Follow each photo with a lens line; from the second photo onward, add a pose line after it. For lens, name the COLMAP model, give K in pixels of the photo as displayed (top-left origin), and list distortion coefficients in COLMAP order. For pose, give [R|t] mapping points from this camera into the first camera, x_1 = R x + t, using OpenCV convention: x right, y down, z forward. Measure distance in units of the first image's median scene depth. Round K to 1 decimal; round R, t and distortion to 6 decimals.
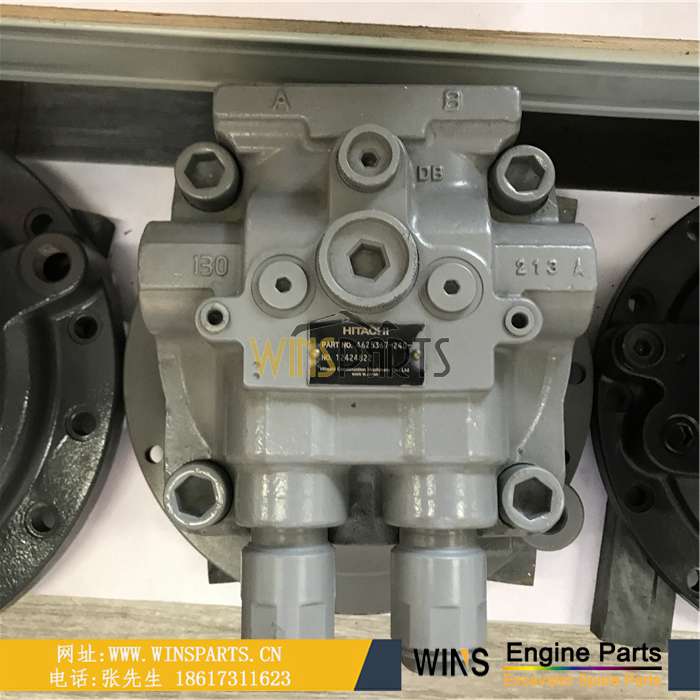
lens RADIAL K [[717.4, 0, 350.0], [0, 717.4, 350.0], [0, 0, 1]] dist [0.012658, 0.007492]
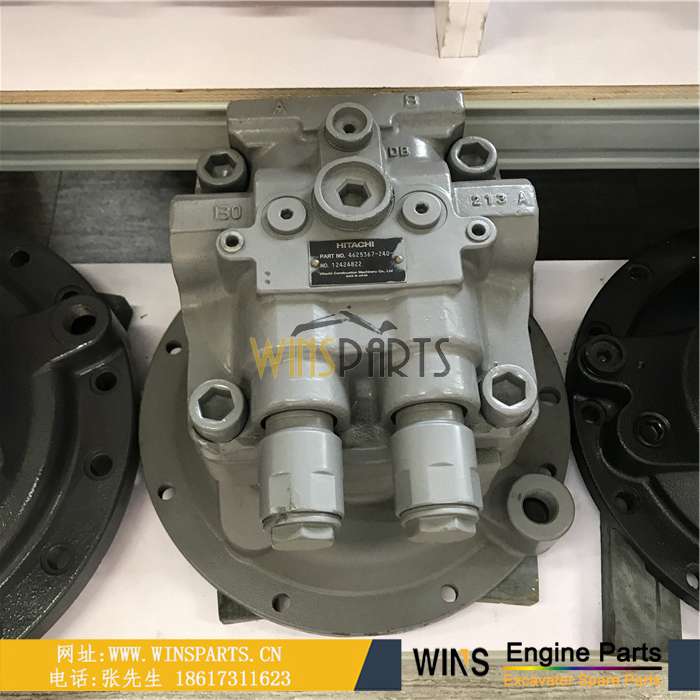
lens RADIAL K [[699.9, 0, 350.0], [0, 699.9, 350.0], [0, 0, 1]] dist [0.023051, 0.019154]
pose [[0.998150, -0.057560, 0.019597, -0.019700], [0.060750, 0.957633, -0.281511, 0.458318], [-0.002563, 0.282180, 0.959358, -0.097074]]
